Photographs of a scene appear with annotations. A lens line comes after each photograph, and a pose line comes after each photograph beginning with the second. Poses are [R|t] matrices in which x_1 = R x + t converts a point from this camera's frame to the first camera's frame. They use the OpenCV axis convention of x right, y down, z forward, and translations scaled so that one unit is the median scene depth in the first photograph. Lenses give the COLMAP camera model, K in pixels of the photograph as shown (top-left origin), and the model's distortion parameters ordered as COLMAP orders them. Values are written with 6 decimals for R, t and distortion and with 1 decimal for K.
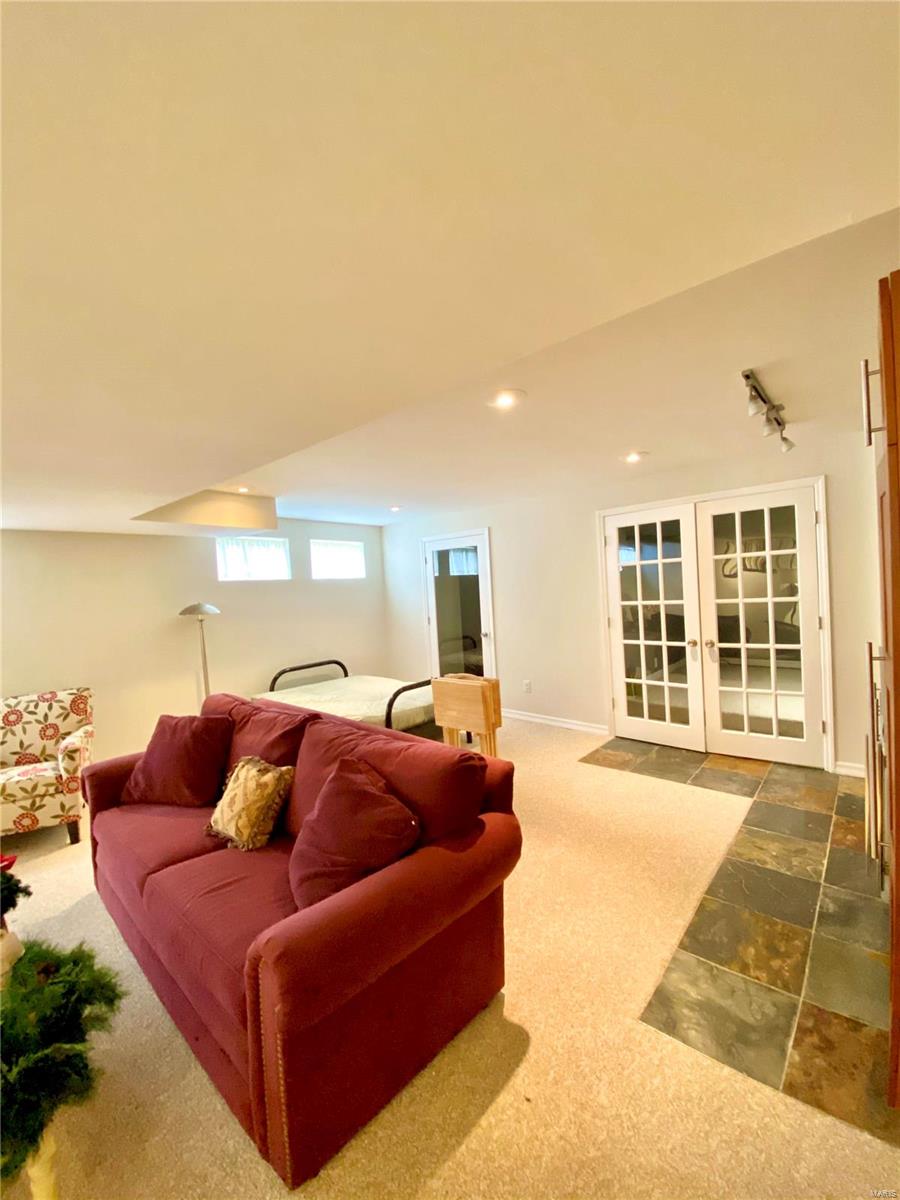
lens RADIAL K [[486.3, 0, 446.3], [0, 486.3, 603.7], [0, 0, 1]] dist [0.021126, -0.020365]
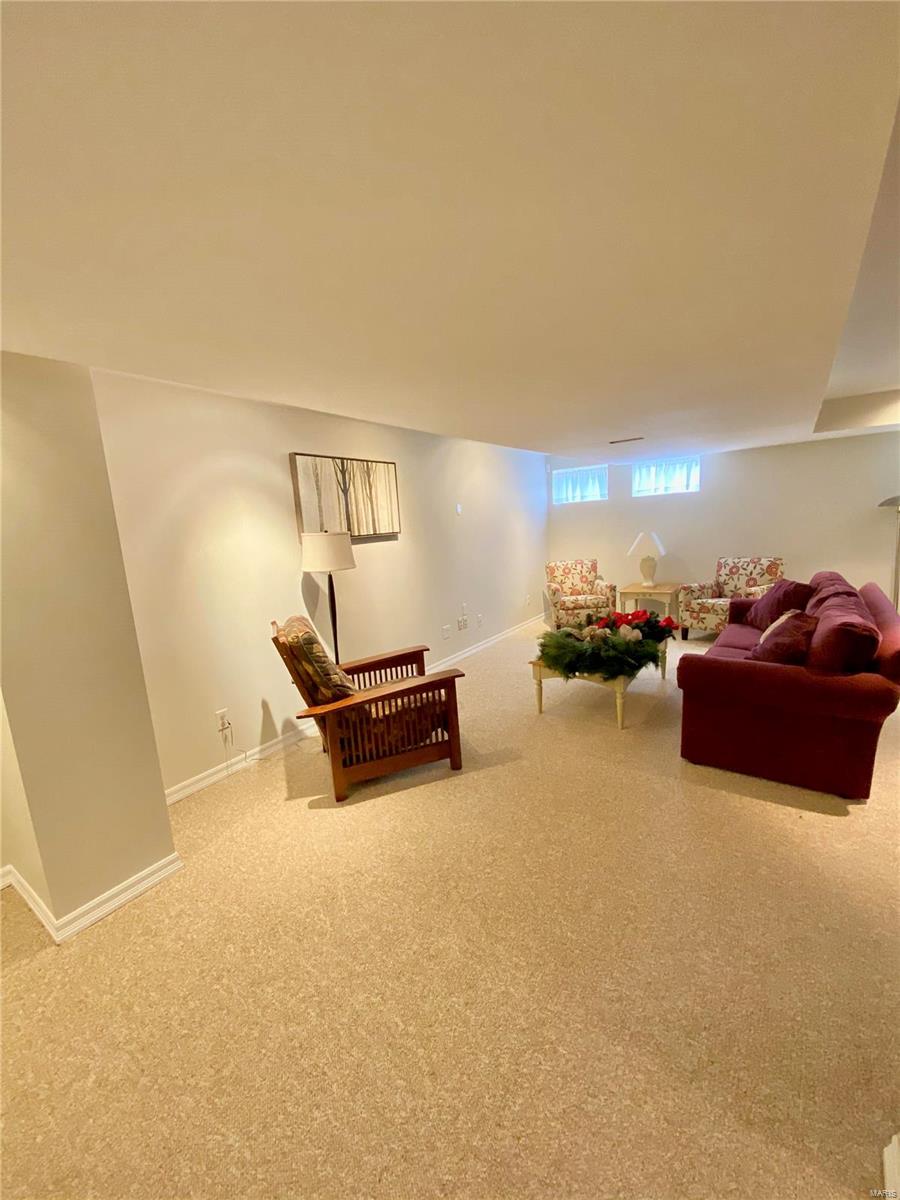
lens RADIAL K [[486.3, 0, 446.3], [0, 486.3, 603.7], [0, 0, 1]] dist [0.021126, -0.020365]
pose [[0.117230, 0.211944, -0.970225, 0.604738], [0.031609, 0.975670, 0.216952, -0.042420], [0.992602, -0.056101, 0.107678, -0.142664]]
